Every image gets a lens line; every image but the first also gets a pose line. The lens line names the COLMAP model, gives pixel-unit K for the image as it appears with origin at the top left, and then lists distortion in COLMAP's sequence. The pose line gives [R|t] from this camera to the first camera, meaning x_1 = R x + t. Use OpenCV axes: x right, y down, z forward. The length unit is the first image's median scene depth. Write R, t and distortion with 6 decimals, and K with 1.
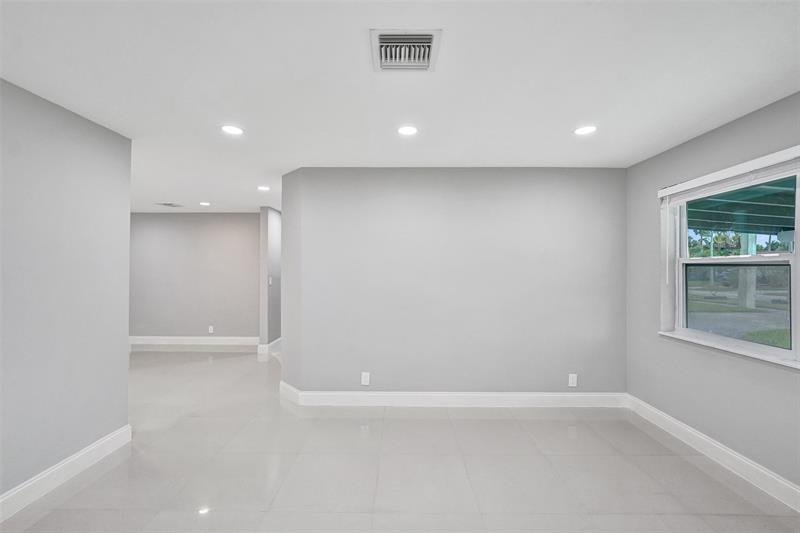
lens RADIAL K [[340.7, 0, 400.1], [0, 340.7, 271.8], [0, 0, 1]] dist [0.000479, 0.000461]
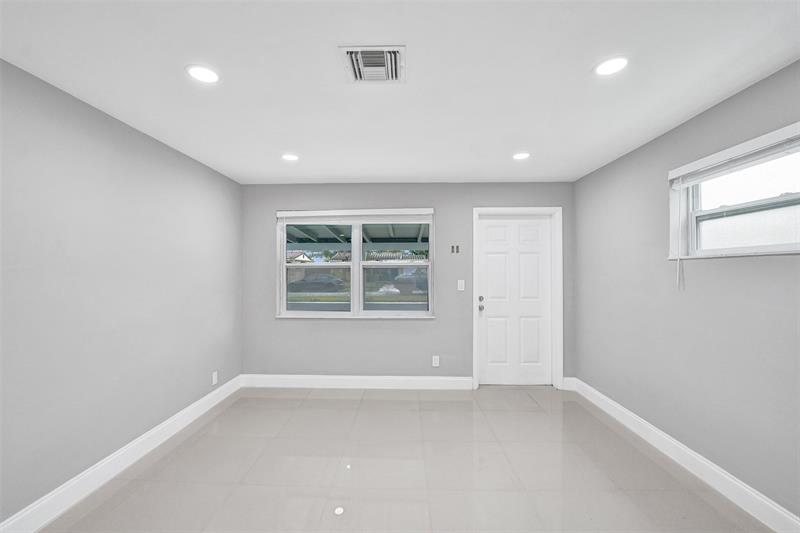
lens RADIAL K [[340.7, 0, 400.1], [0, 340.7, 271.8], [0, 0, 1]] dist [0.000479, 0.000461]
pose [[0.026025, -0.007227, 0.999635, -0.519265], [-0.004408, 0.999963, 0.007345, -0.014069], [-0.999652, -0.004598, 0.025992, 0.424385]]
